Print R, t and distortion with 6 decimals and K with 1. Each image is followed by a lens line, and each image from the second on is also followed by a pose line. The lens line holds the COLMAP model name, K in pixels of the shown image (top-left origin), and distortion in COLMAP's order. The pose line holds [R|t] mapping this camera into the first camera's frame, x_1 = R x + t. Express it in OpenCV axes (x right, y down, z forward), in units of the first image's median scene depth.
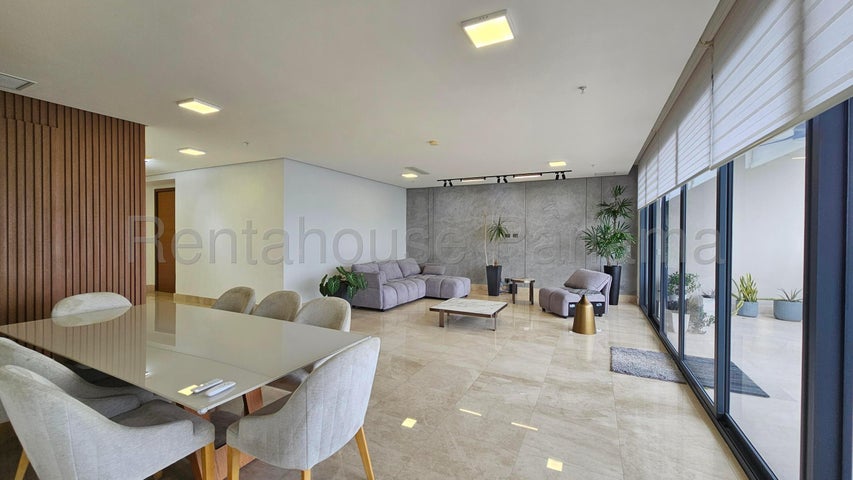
lens RADIAL K [[340.5, 0, 426.5], [0, 340.5, 240.0], [0, 0, 1]] dist [-0.000504, -0.000052]
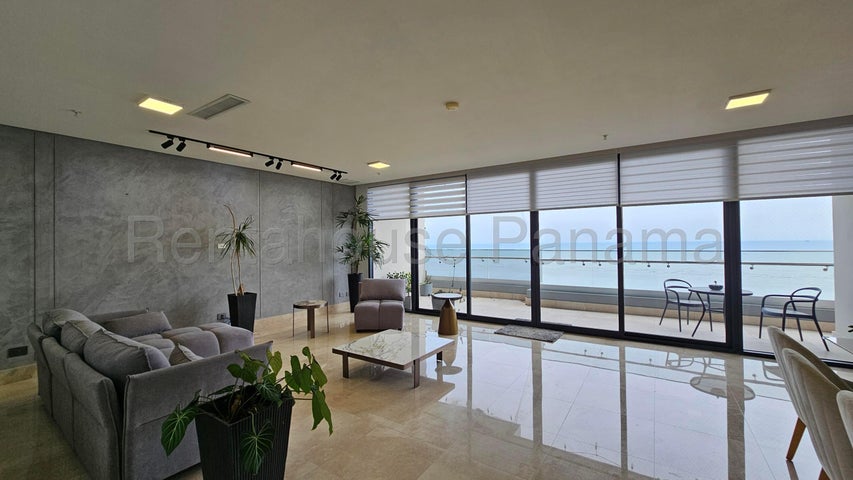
lens RADIAL K [[340.5, 0, 426.5], [0, 340.5, 240.0], [0, 0, 1]] dist [-0.000504, -0.000052]
pose [[0.144893, 0.003314, 0.989442, -0.372177], [0.030093, 0.999517, -0.007755, -0.009057], [-0.988990, 0.030899, 0.144723, 0.560491]]
